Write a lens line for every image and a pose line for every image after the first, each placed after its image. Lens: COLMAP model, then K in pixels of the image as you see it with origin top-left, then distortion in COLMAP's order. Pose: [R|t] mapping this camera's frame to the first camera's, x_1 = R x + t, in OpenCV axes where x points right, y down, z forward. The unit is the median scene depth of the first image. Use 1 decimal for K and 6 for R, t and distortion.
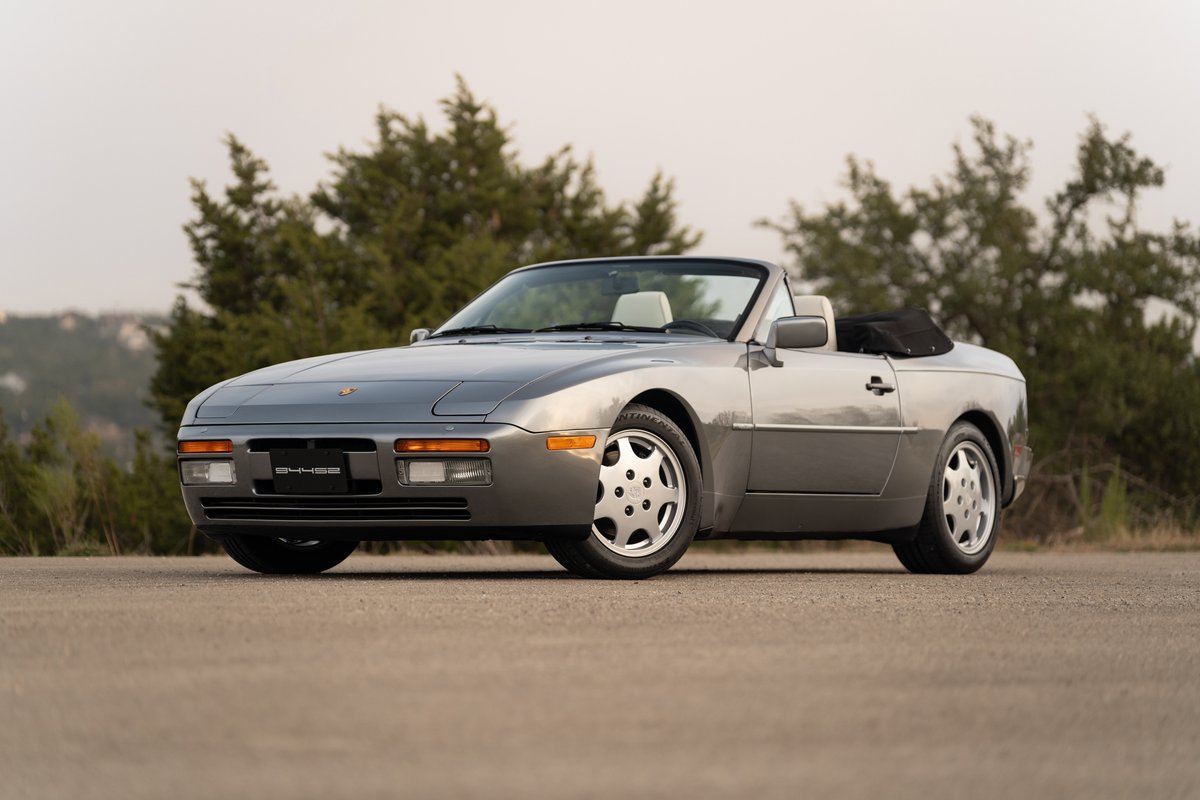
lens RADIAL K [[4403.6, 0, 531.7], [0, 4403.6, 401.8], [0, 0, 1]] dist [-0.129251, 4.629922]
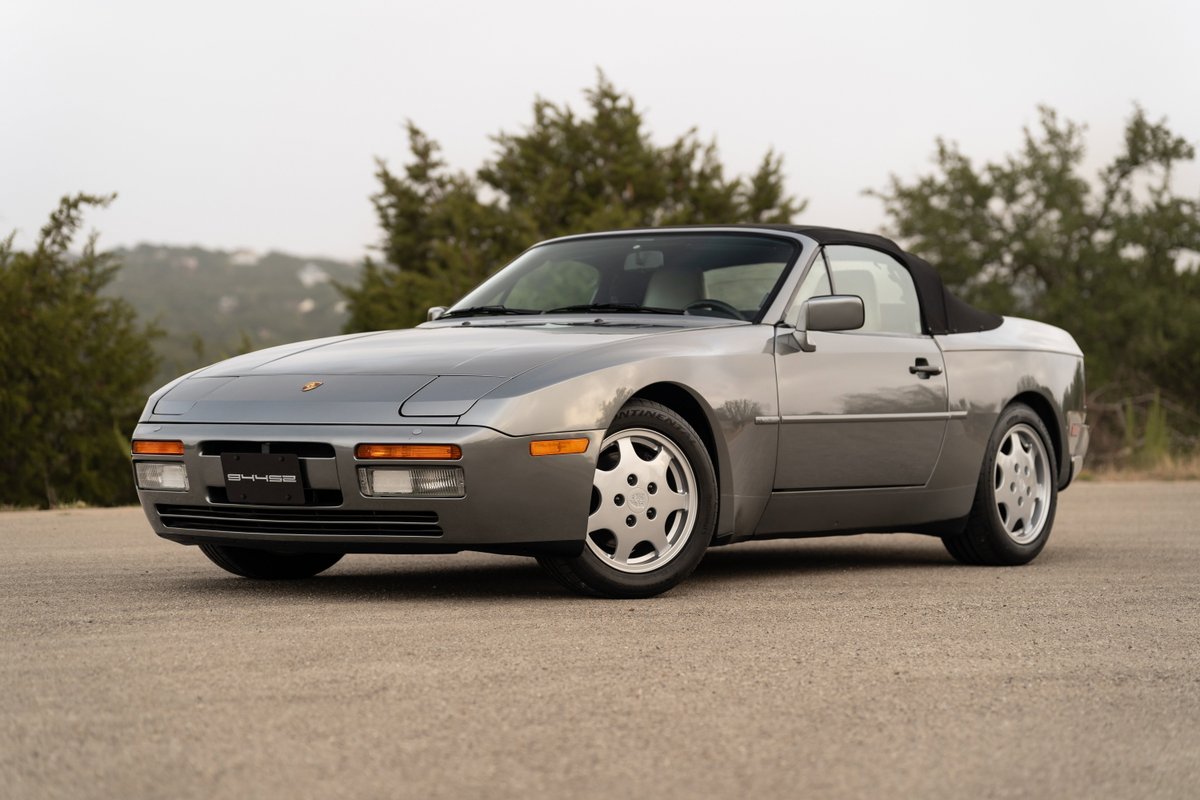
lens RADIAL K [[3097.4, 0, 600.6], [0, 3097.4, 430.1], [0, 0, 1]] dist [0.031848, 0.052476]
pose [[0.999124, -0.002592, -0.041775, 0.037439], [0.004084, 0.999355, 0.035667, -0.013825], [0.041656, -0.035807, 0.998490, 0.340318]]
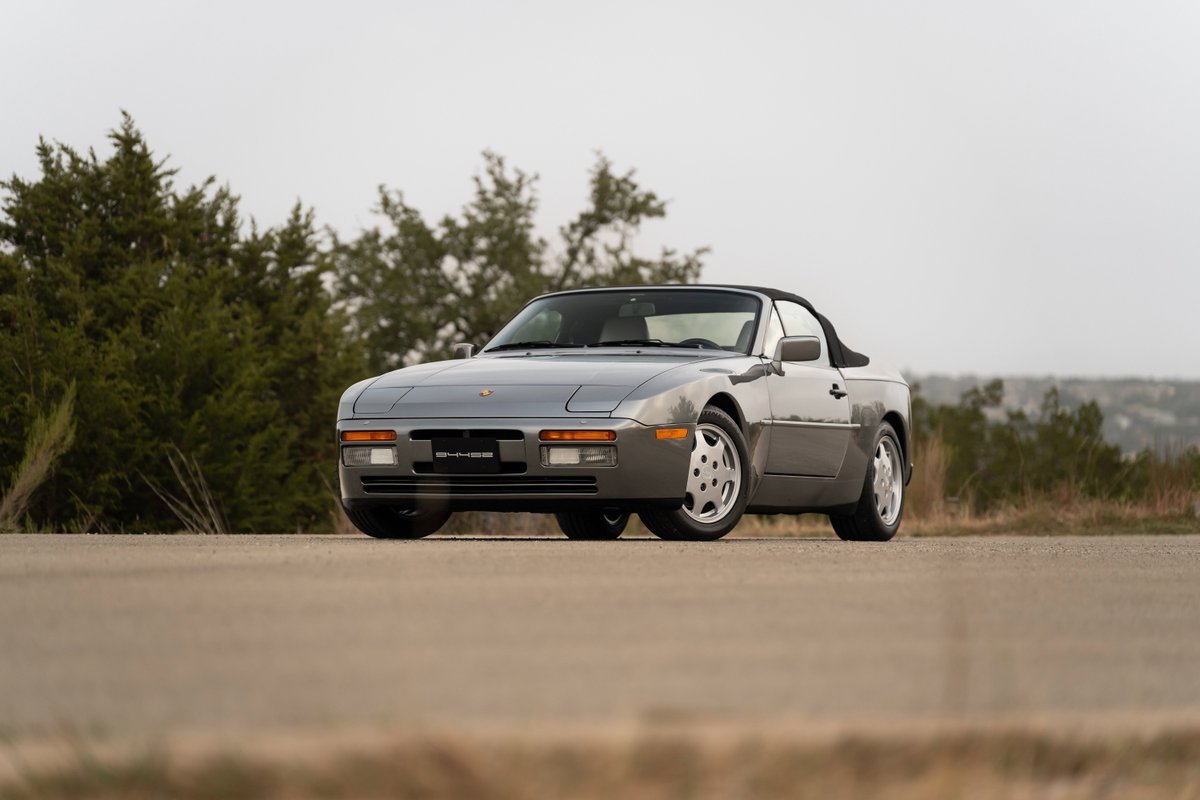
lens RADIAL K [[4354.4, 0, 625.8], [0, 4354.4, 403.1], [0, 0, 1]] dist [0.150255, -1.318857]
pose [[0.980789, 0.005658, 0.194992, -0.220663], [-0.005151, 0.999982, -0.003107, 0.003881], [-0.195006, 0.002043, 0.980800, -0.213543]]
